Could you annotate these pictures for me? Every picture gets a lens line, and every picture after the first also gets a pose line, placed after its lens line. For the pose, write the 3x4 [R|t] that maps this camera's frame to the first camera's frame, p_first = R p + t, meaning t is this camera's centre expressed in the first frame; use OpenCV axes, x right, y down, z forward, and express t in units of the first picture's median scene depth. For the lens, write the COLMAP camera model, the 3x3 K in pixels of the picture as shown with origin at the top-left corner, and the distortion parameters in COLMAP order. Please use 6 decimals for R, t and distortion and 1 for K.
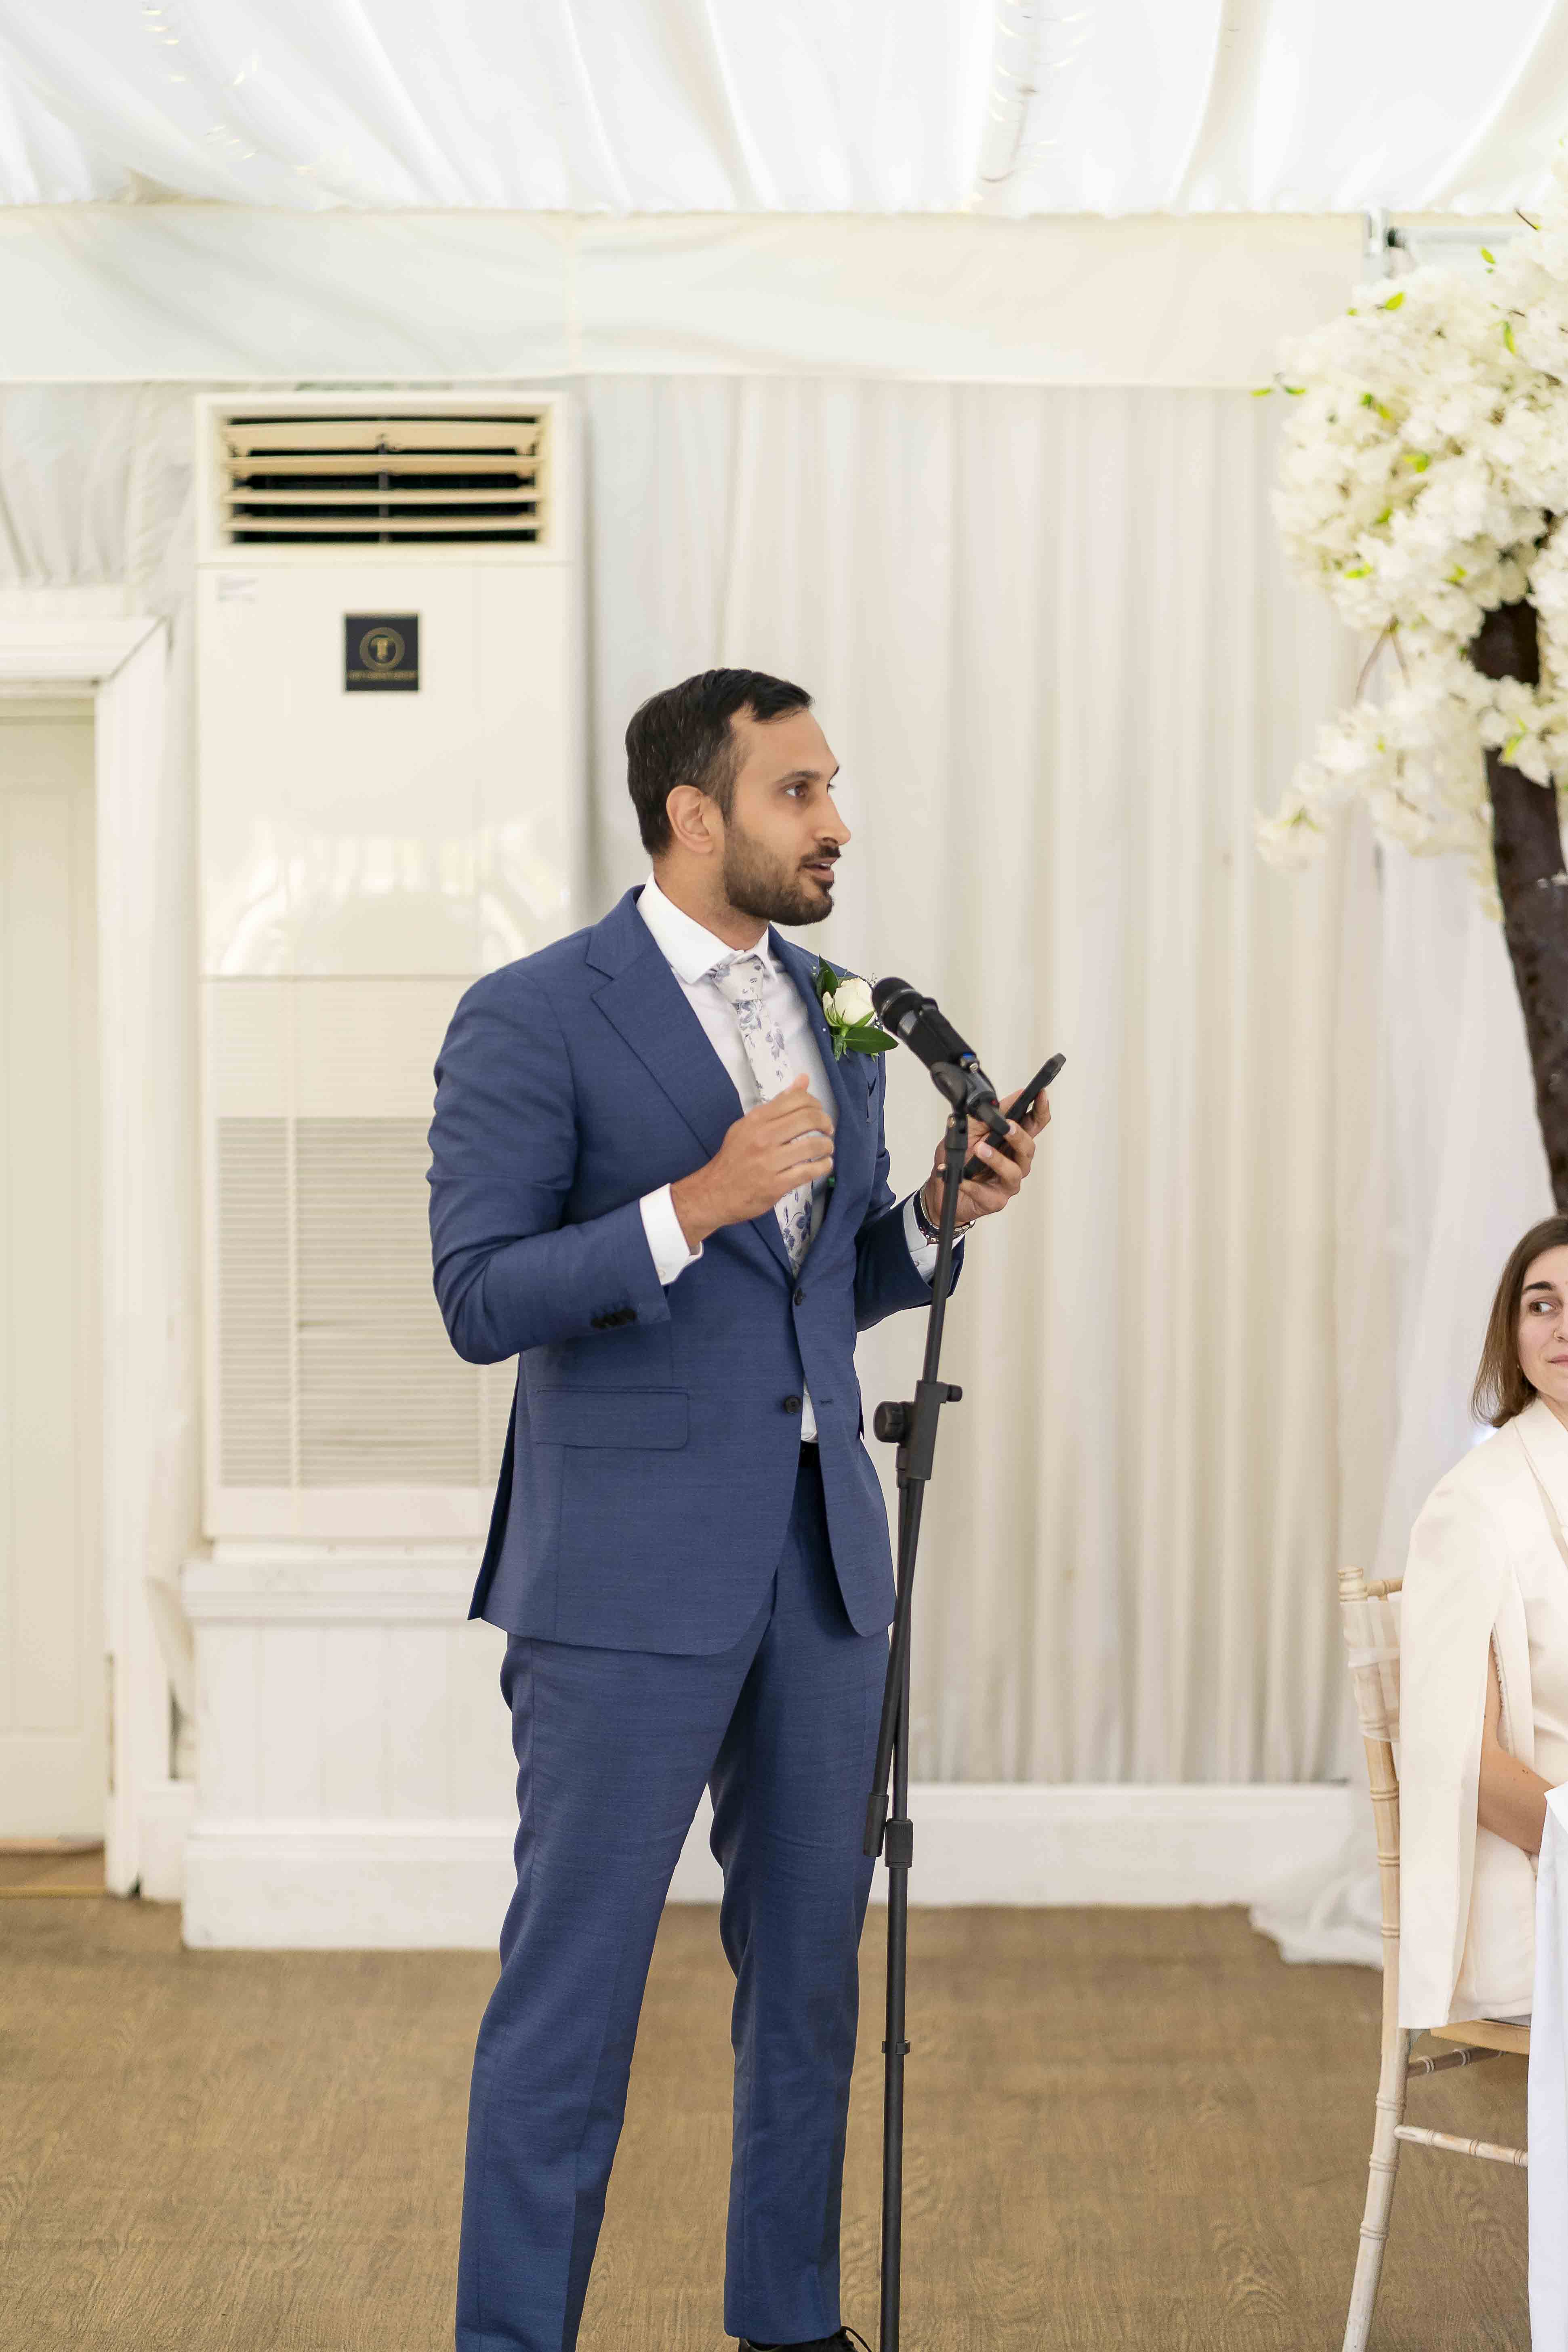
lens RADIAL K [[5745.4, 0, 784.0], [0, 5745.4, 1176.0], [0, 0, 1]] dist [0.030357, -0.323016]
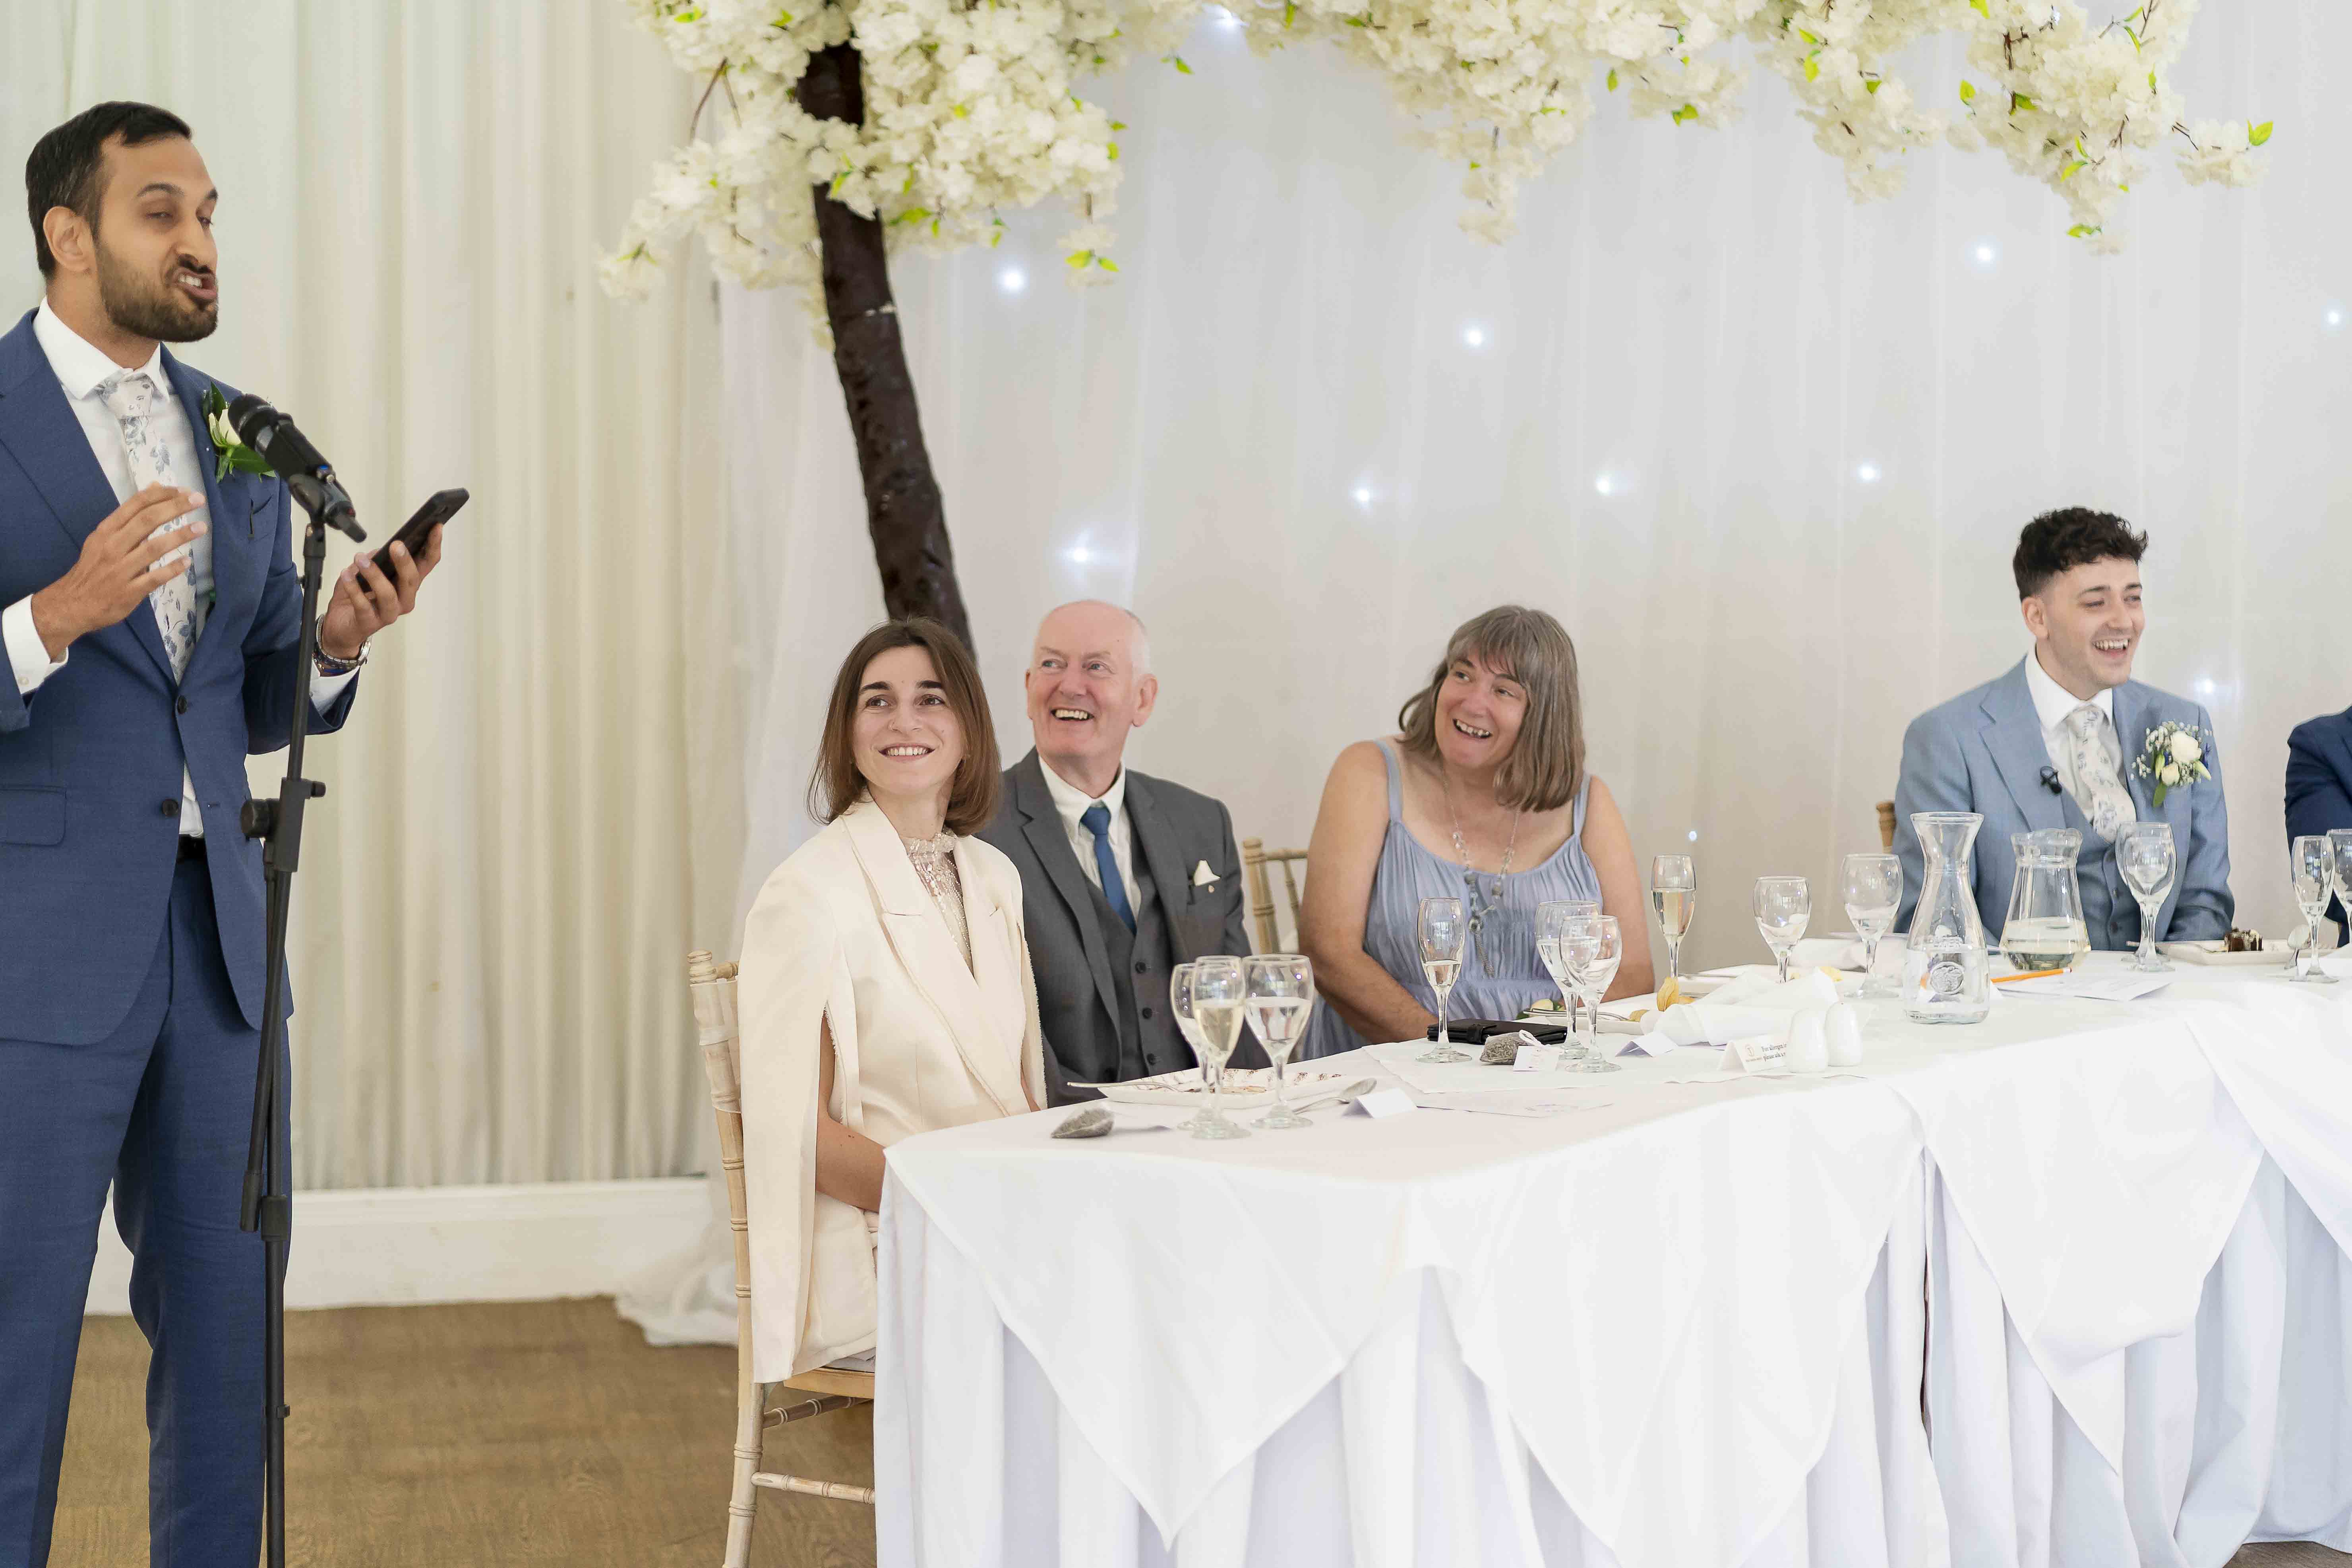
lens RADIAL K [[5641.9, 0, 1200.7], [0, 5641.9, 786.3], [0, 0, 1]] dist [0.002528, -0.029978]
pose [[0.982592, -0.024025, 0.184215, -0.001224], [0.018949, 0.999392, 0.029267, 0.006753], [-0.184806, -0.025267, 0.982450, -0.030607]]
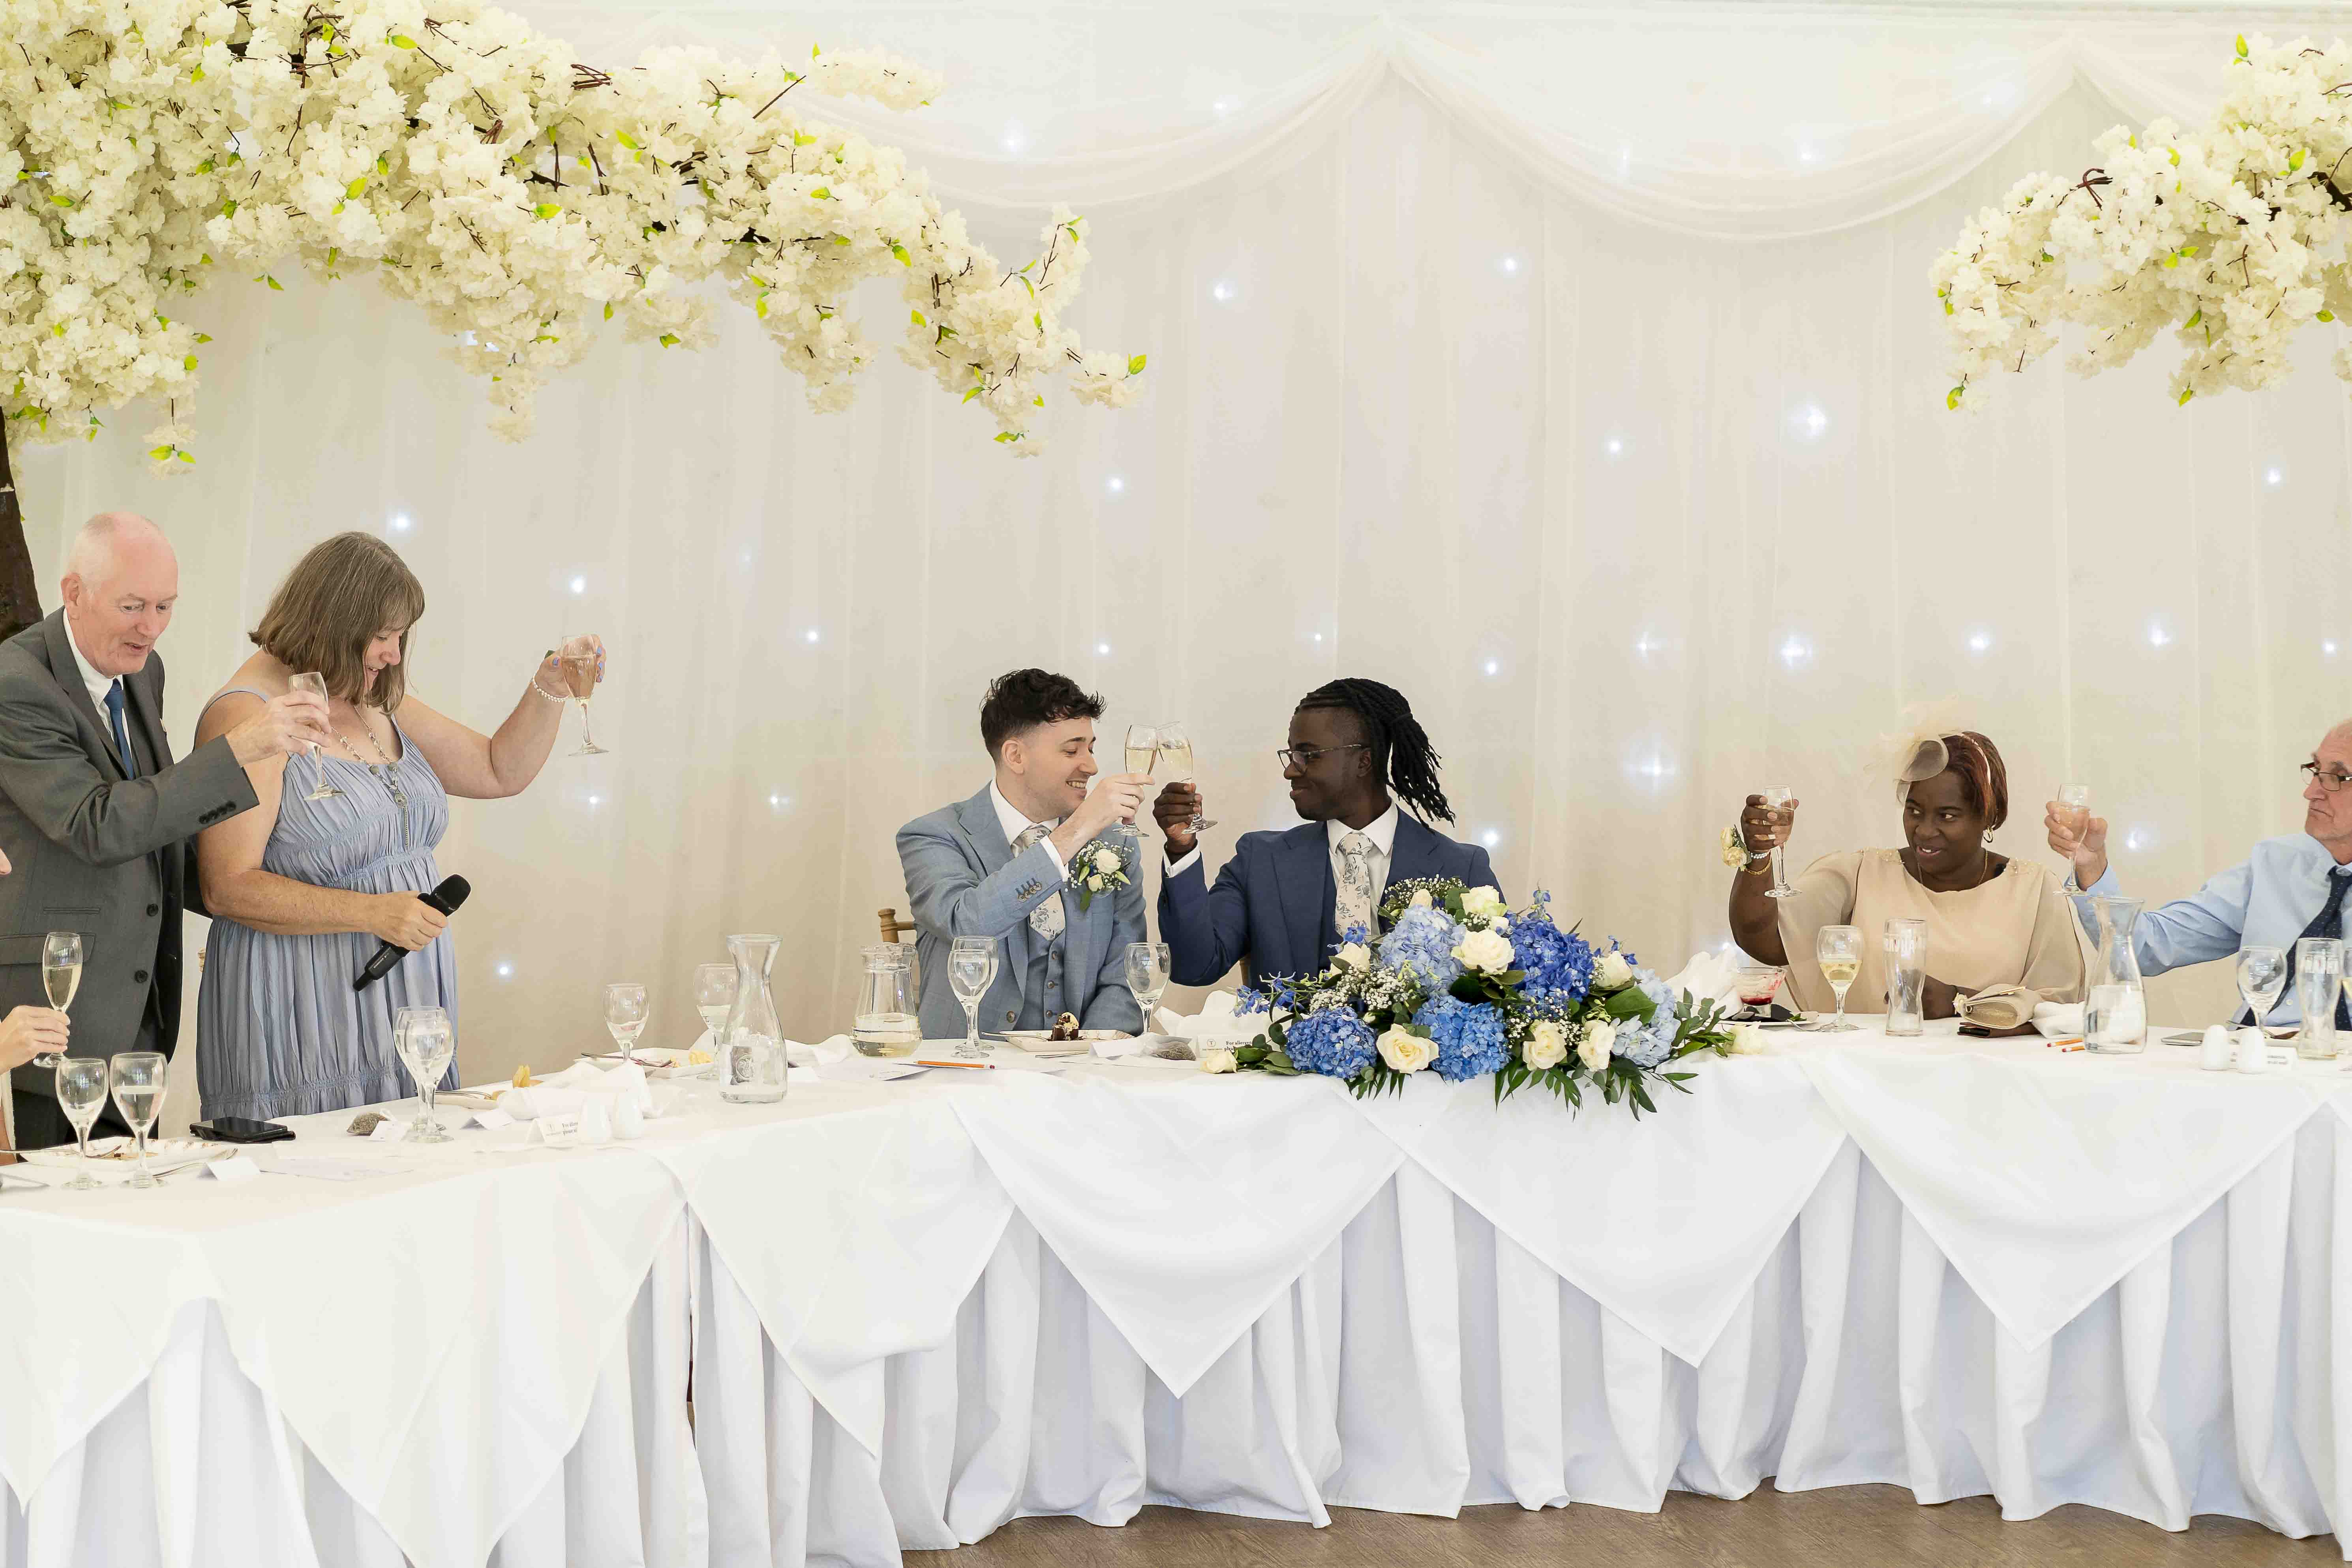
lens RADIAL K [[5569.0, 0, 1177.1], [0, 5569.0, 810.9], [0, 0, 1]] dist [0.012365, -0.416601]
pose [[0.969422, -0.014221, 0.244988, 0.084528], [0.006341, 0.999438, 0.032923, -0.019824], [-0.245318, -0.030363, 0.968967, -0.256692]]
